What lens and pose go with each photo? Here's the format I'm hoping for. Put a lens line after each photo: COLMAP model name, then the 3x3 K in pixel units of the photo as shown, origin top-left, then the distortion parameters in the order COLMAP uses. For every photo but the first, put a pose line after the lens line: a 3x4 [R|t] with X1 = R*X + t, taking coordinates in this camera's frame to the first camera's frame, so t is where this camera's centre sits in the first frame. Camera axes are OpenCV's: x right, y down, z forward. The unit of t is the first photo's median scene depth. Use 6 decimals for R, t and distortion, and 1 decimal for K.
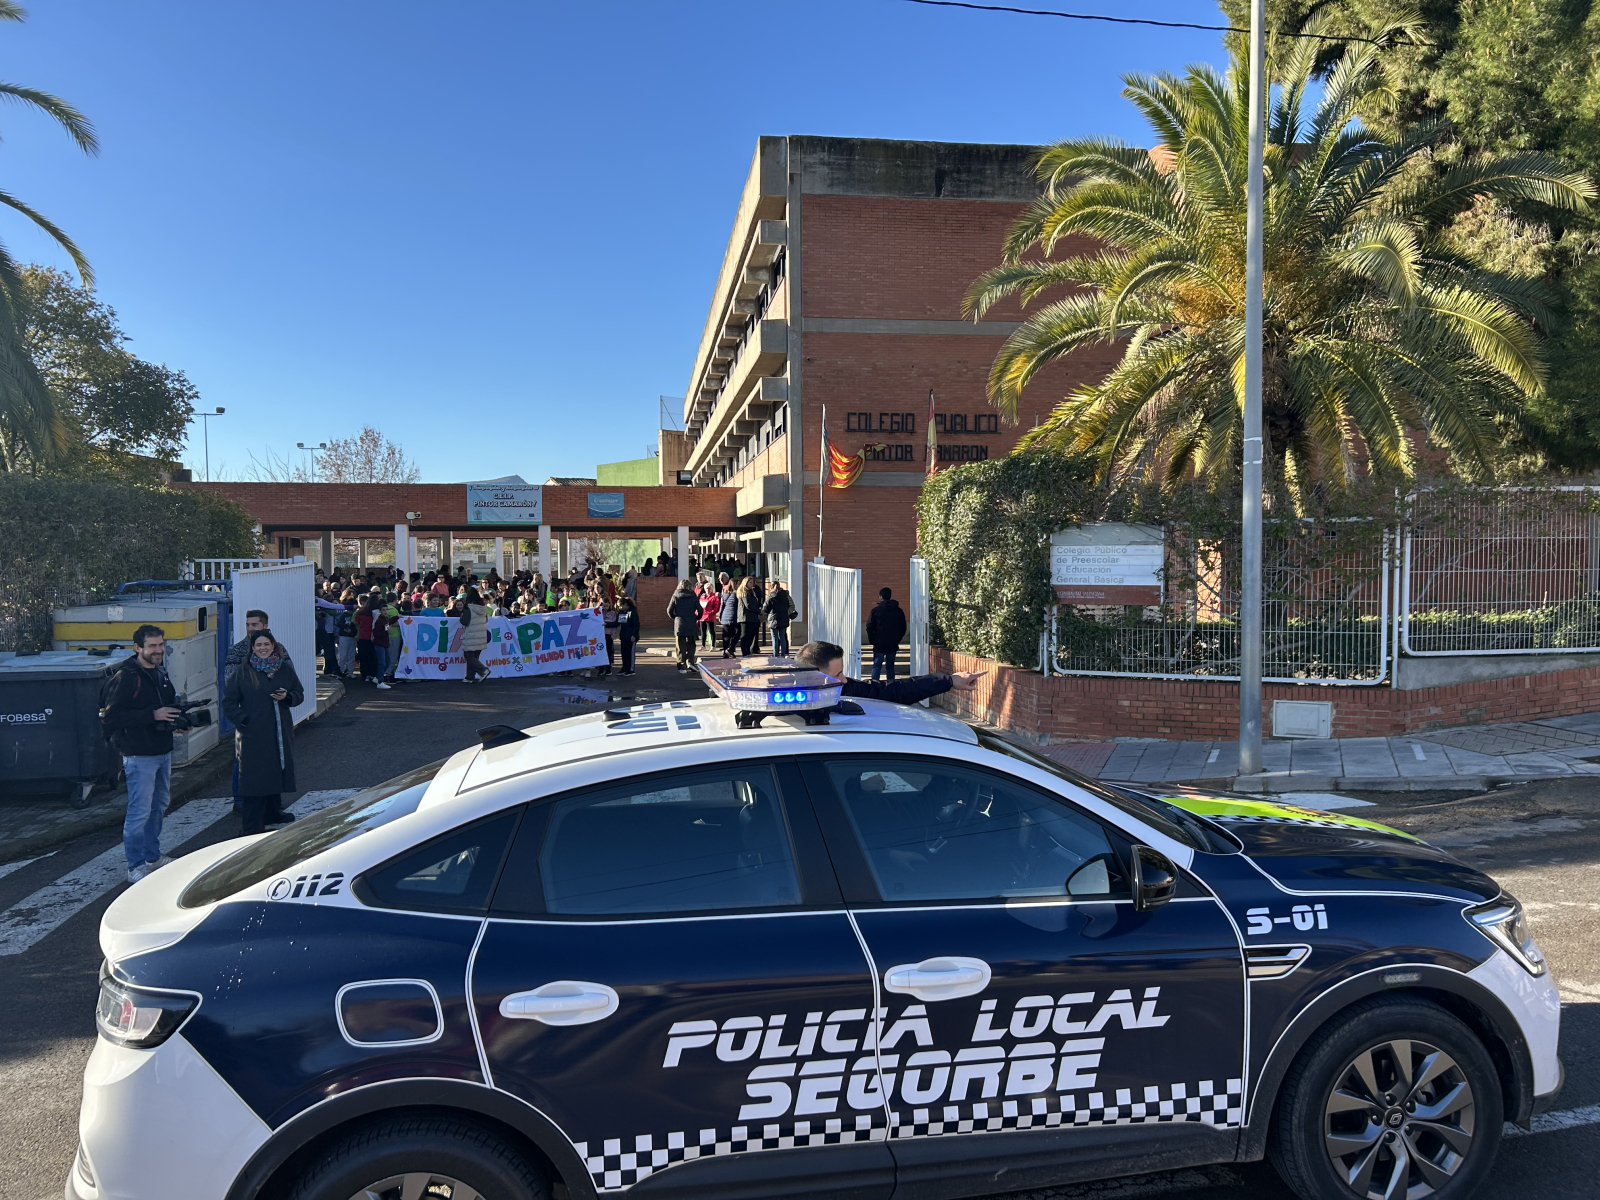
lens RADIAL K [[1214.8, 0, 809.4], [0, 1214.8, 627.3], [0, 0, 1]] dist [0.052956, -0.050782]
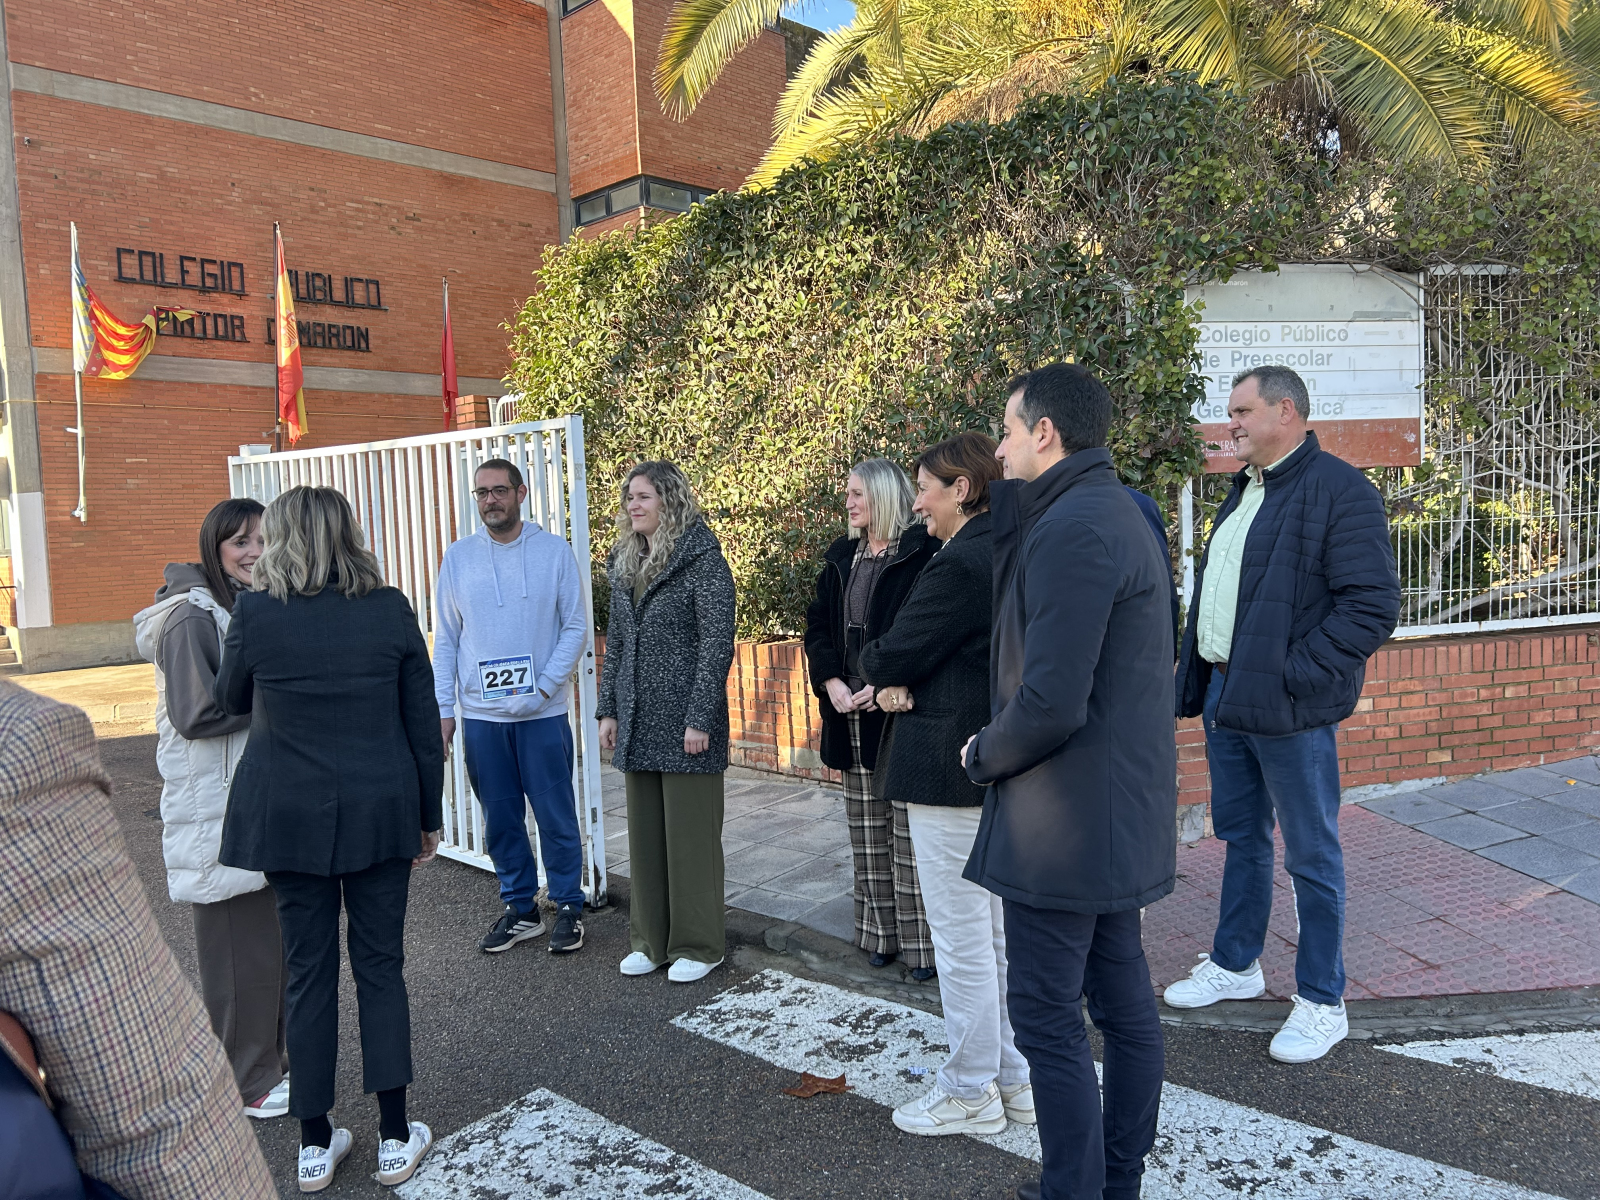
lens RADIAL K [[1214.8, 0, 796.4], [0, 1214.8, 587.4], [0, 0, 1]] dist [0.052956, -0.050782]
pose [[0.799071, -0.062377, 0.597992, -0.117015], [0.078241, 0.996934, -0.000559, 0.006377], [-0.596124, 0.047234, 0.801502, 0.646605]]
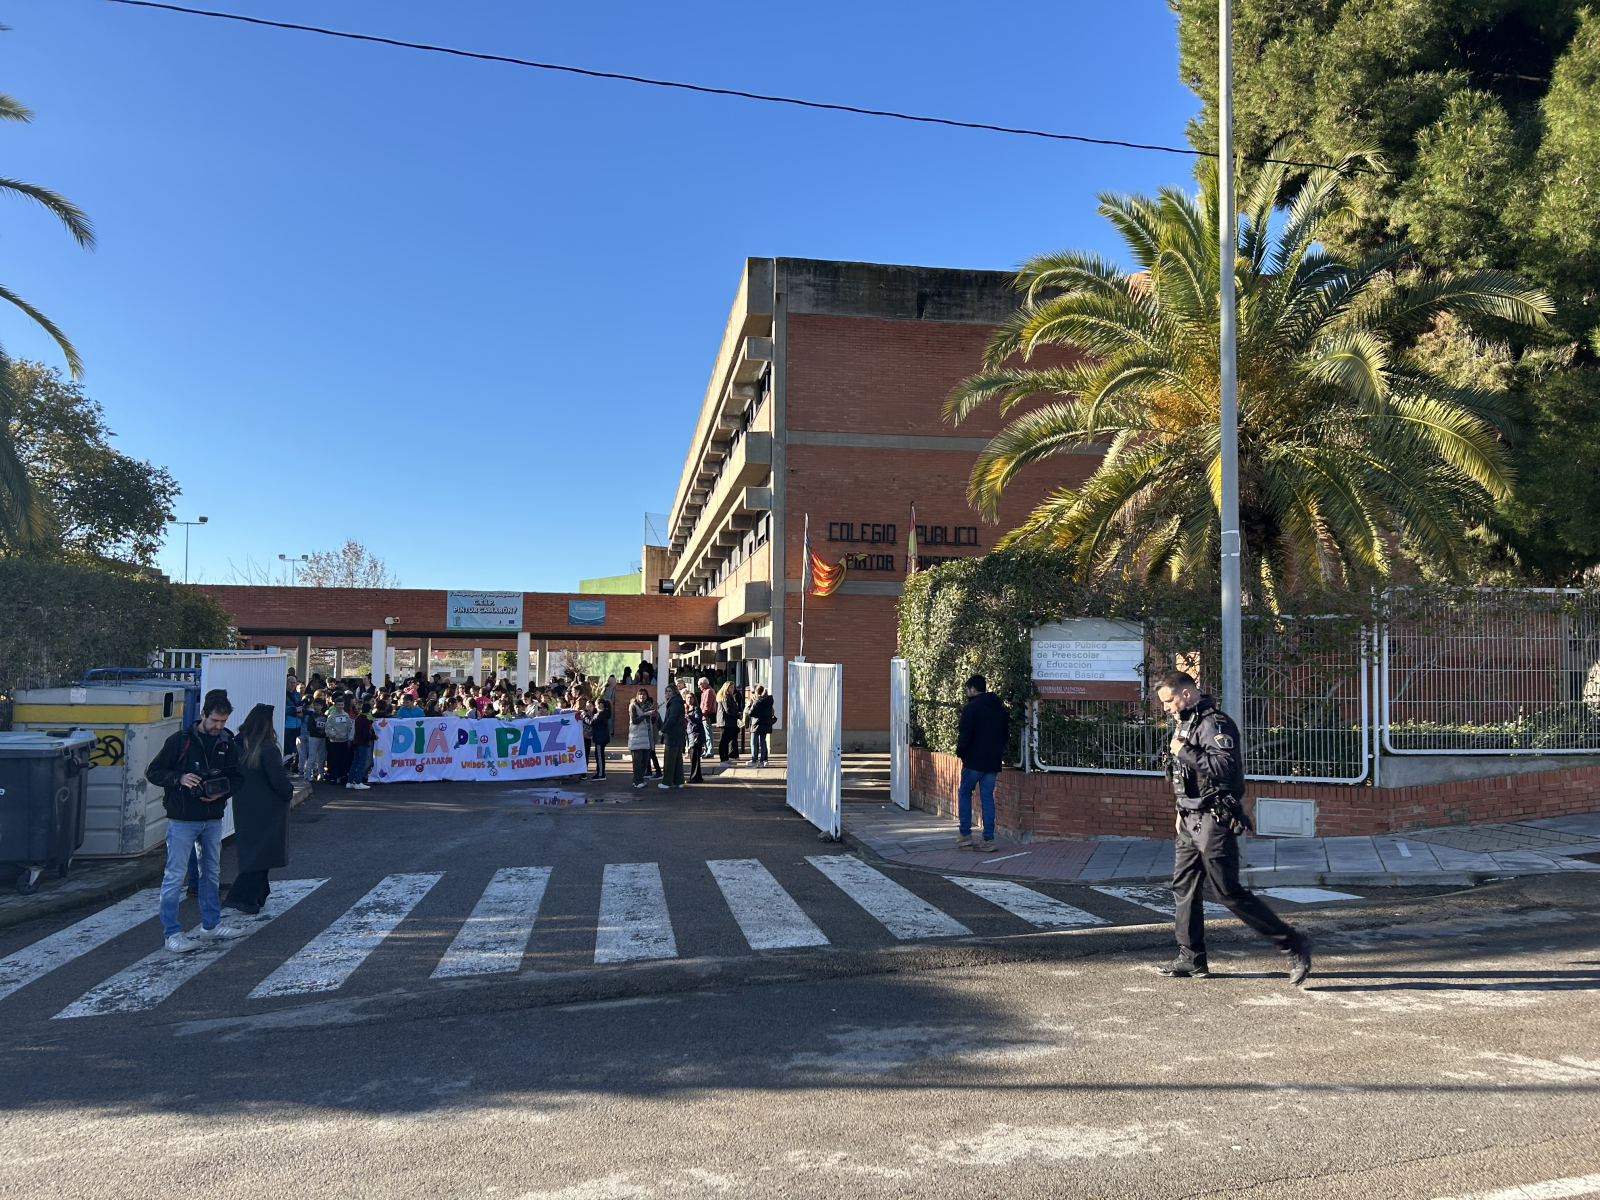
lens RADIAL K [[1214.8, 0, 815.5], [0, 1214.8, 631.5], [0, 0, 1]] dist [0.052956, -0.050782]
pose [[0.999690, 0.014259, 0.020398, 0.000302], [-0.012214, 0.995202, -0.097079, 0.020755], [-0.021684, 0.096800, 0.995068, 0.007375]]
